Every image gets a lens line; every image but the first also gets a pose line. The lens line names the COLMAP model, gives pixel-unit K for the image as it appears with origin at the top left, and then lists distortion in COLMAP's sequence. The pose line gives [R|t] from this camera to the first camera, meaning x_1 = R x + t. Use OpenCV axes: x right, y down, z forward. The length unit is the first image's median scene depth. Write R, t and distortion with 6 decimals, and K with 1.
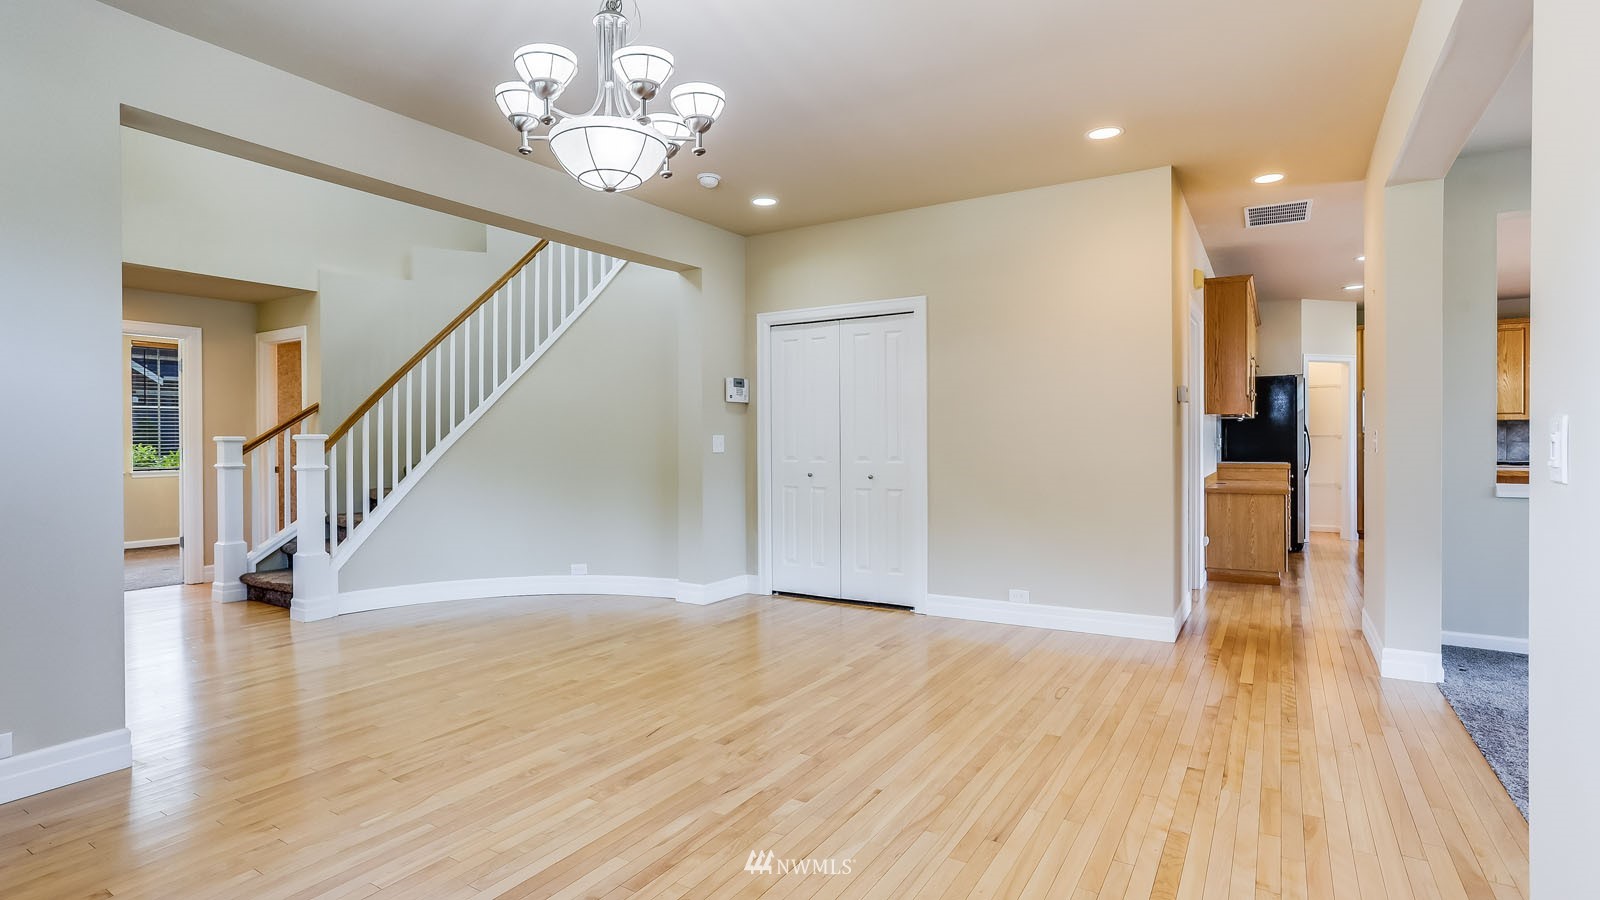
lens RADIAL K [[780.4, 0, 799.6], [0, 780.4, 435.5], [0, 0, 1]] dist [-0.047969, 0.033580]
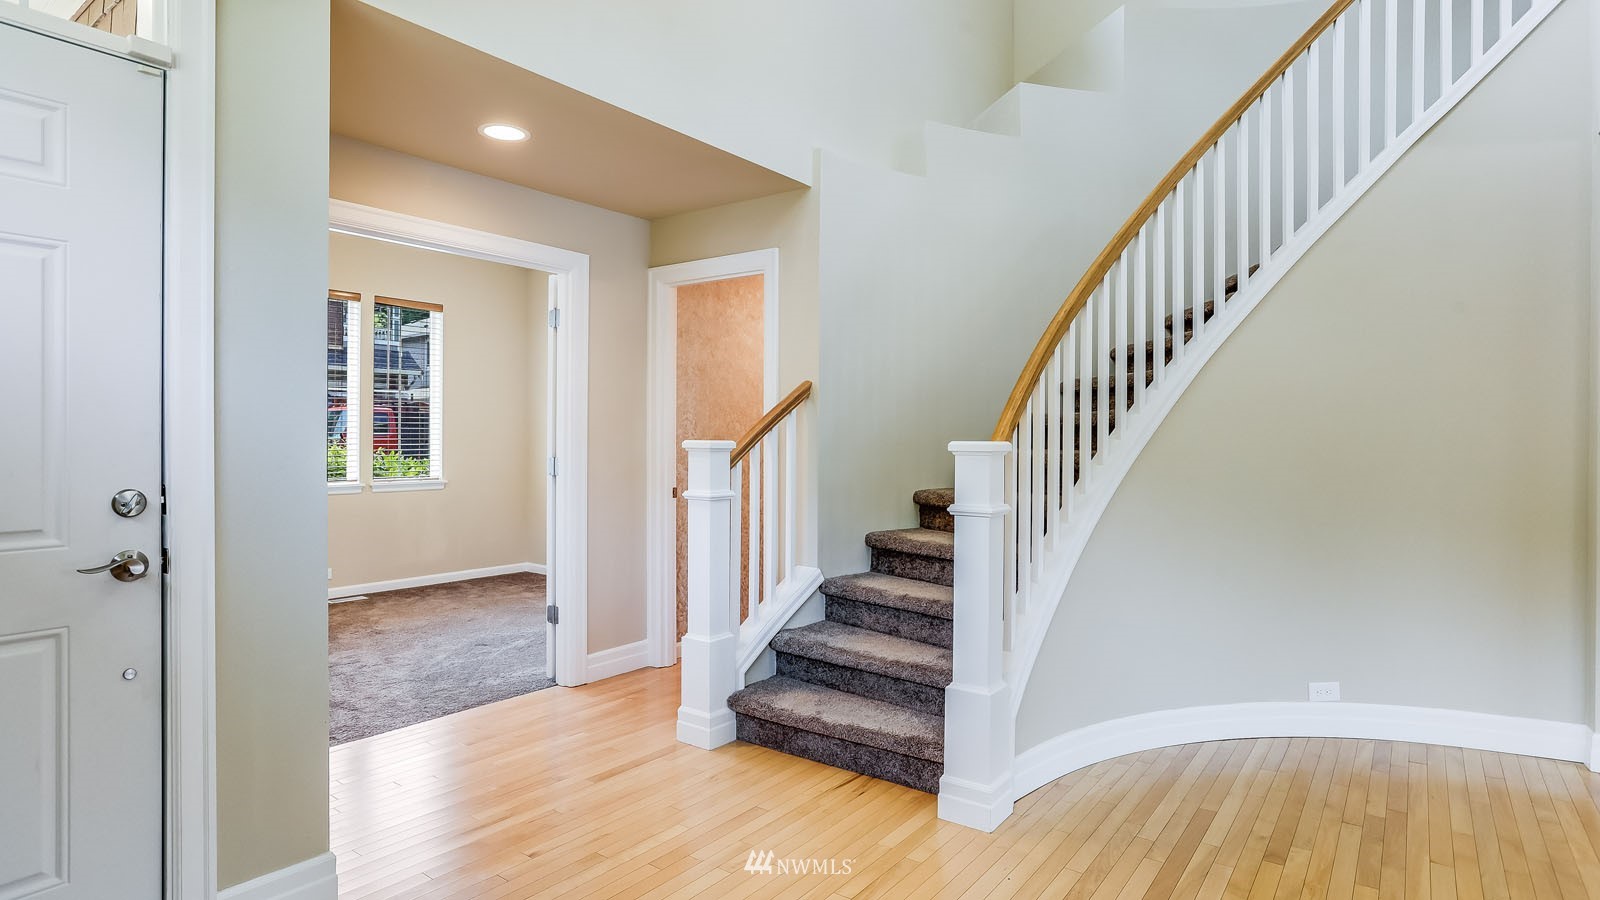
lens RADIAL K [[860.9, 0, 803.2], [0, 860.9, 425.7], [0, 0, 1]] dist [0.001430, -0.000294]
pose [[0.997445, 0.007687, -0.071027, -0.693544], [-0.008230, 0.999939, -0.007355, -0.005893], [0.070966, 0.007921, 0.997447, 0.430593]]
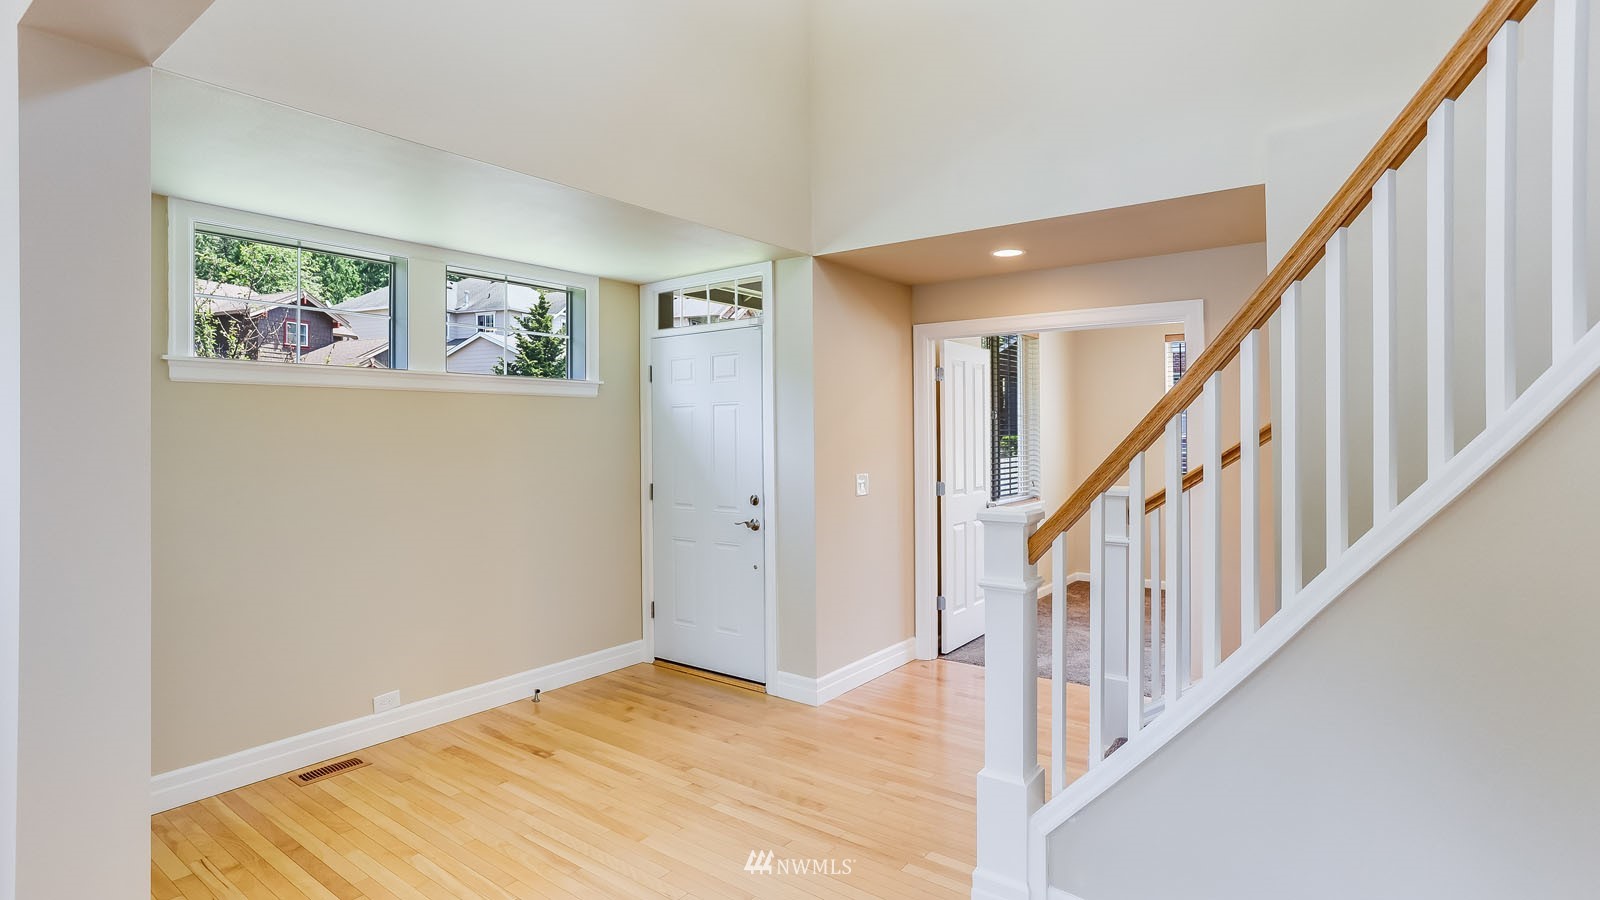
lens RADIAL K [[780.4, 0, 799.6], [0, 780.4, 435.5], [0, 0, 1]] dist [-0.047969, 0.033580]
pose [[-0.098463, 0.009576, -0.995095, -0.172038], [0.017111, 0.999822, 0.007928, -0.049033], [0.994994, -0.016246, -0.098610, 0.896160]]
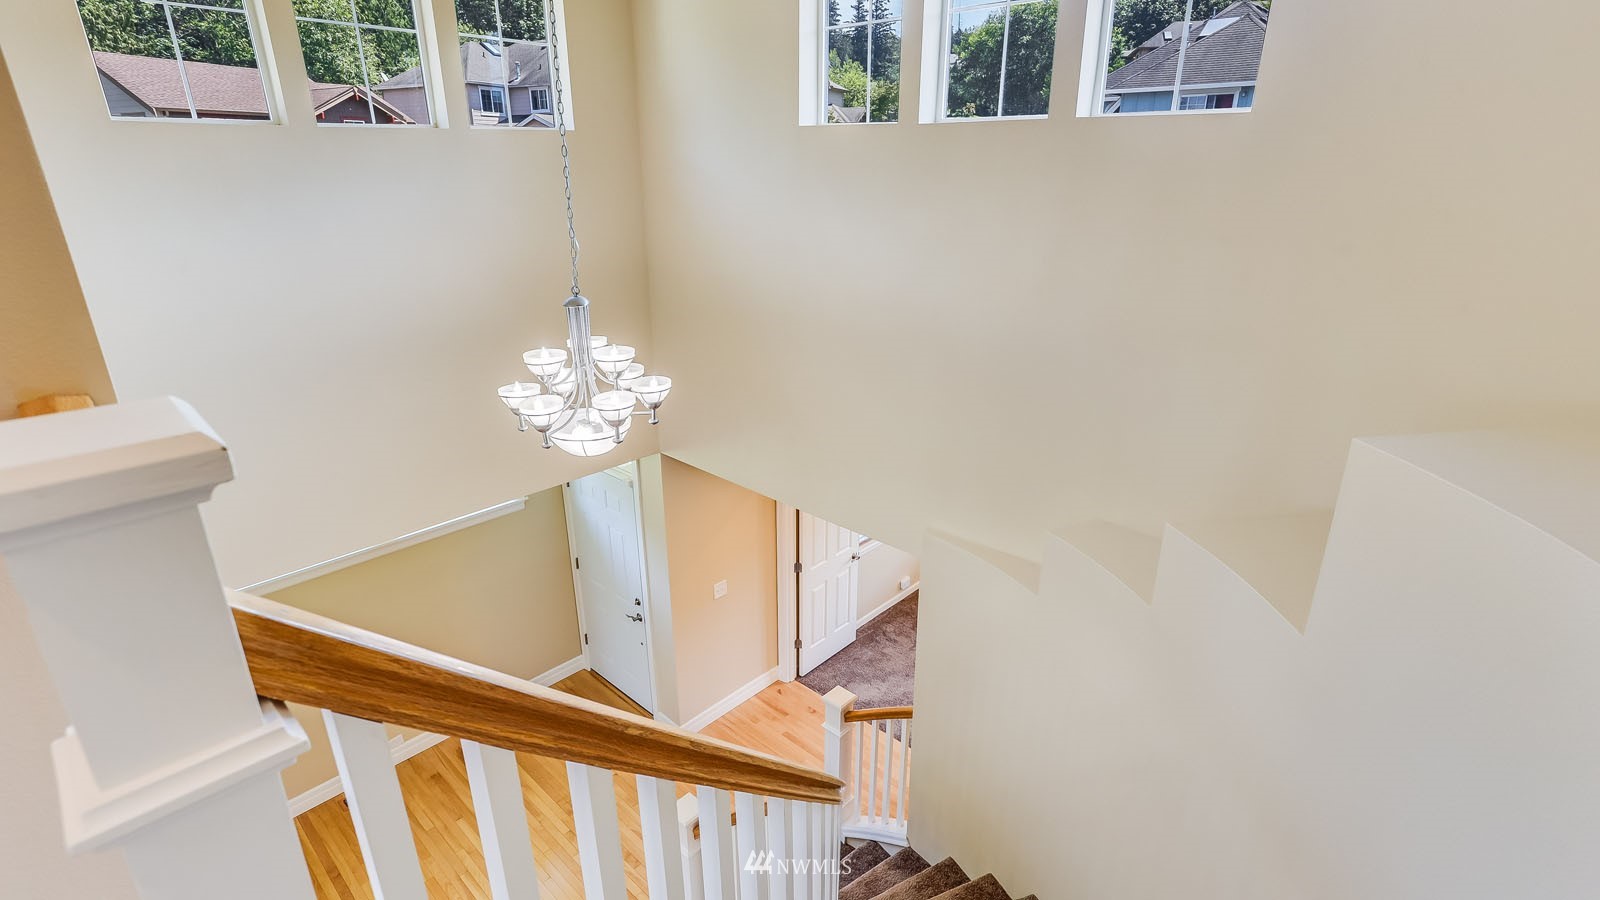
lens RADIAL K [[780.4, 0, 799.6], [0, 780.4, 435.5], [0, 0, 1]] dist [-0.047969, 0.033580]
pose [[-0.213892, 0.345905, -0.913565, -0.098721], [0.012287, 0.936086, 0.351556, -0.594573], [0.976780, 0.063970, -0.204471, 1.209935]]
